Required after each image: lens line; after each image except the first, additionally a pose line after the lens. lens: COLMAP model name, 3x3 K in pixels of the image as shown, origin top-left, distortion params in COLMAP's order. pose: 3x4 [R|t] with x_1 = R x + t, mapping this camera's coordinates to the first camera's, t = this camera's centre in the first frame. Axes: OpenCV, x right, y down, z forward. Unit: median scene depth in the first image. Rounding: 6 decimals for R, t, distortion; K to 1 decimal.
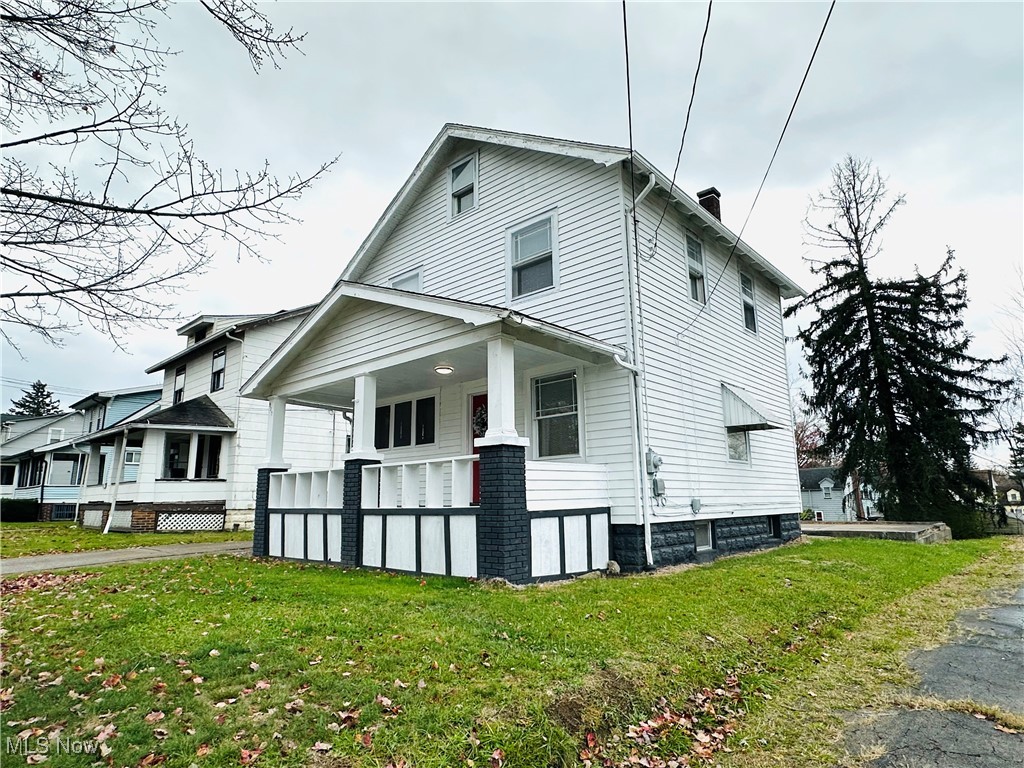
lens RADIAL K [[586.6, 0, 512.0], [0, 586.6, 384.0], [0, 0, 1]] dist [-0.000292, -0.000072]
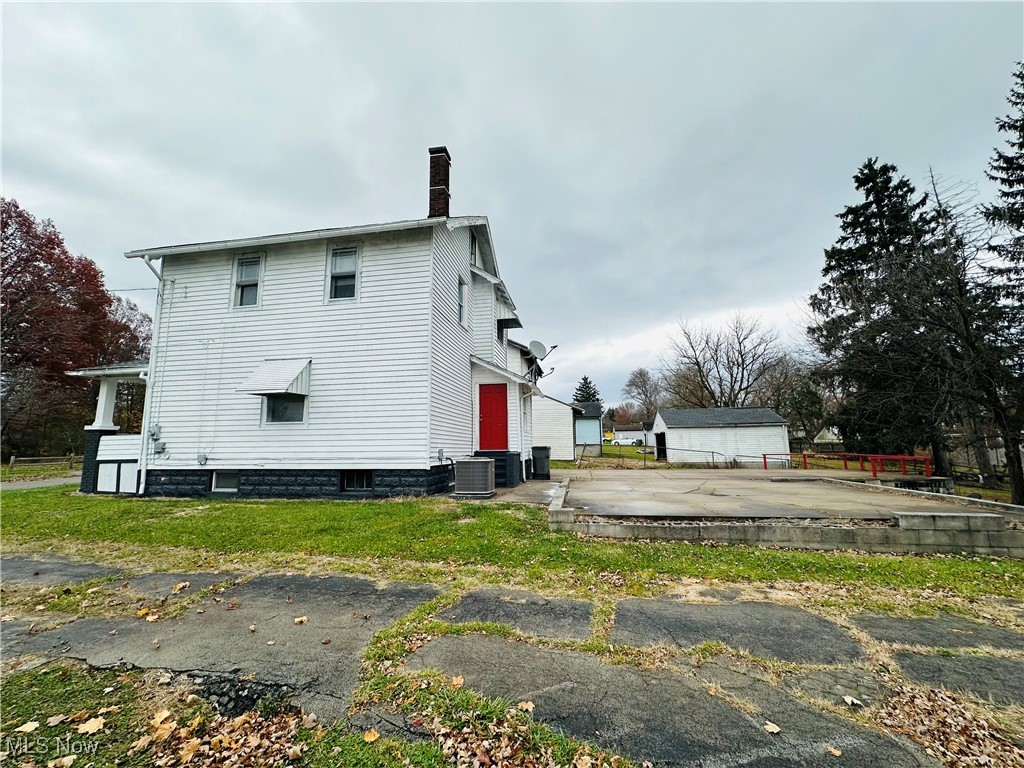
lens RADIAL K [[416.0, 0, 512.0], [0, 416.0, 384.0], [0, 0, 1]] dist [-0.000738, -0.000202]
pose [[0.527745, -0.122378, -0.840541, 1.888957], [0.169018, 0.984908, -0.037277, 0.227089], [0.832417, -0.122394, 0.540464, 1.308460]]
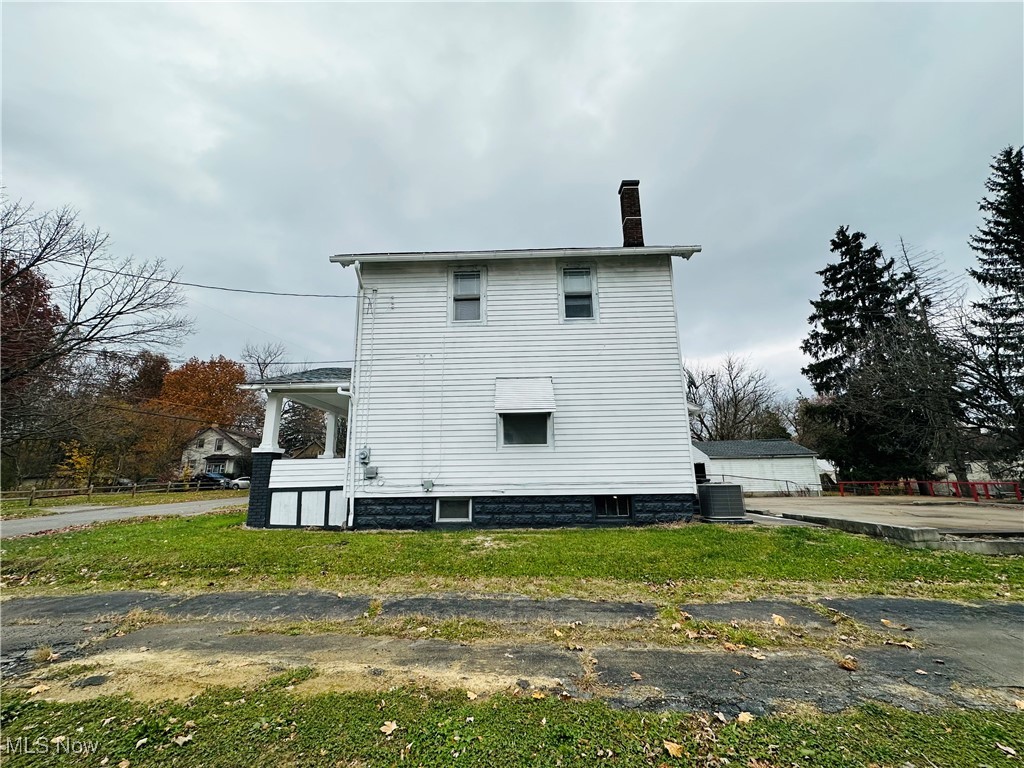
lens RADIAL K [[416.0, 0, 512.0], [0, 416.0, 384.0], [0, 0, 1]] dist [-0.000738, -0.000202]
pose [[0.646880, -0.170041, -0.743393, 1.367998], [0.153642, 0.983894, -0.091358, 0.117405], [0.746954, -0.055119, 0.662587, 0.642780]]
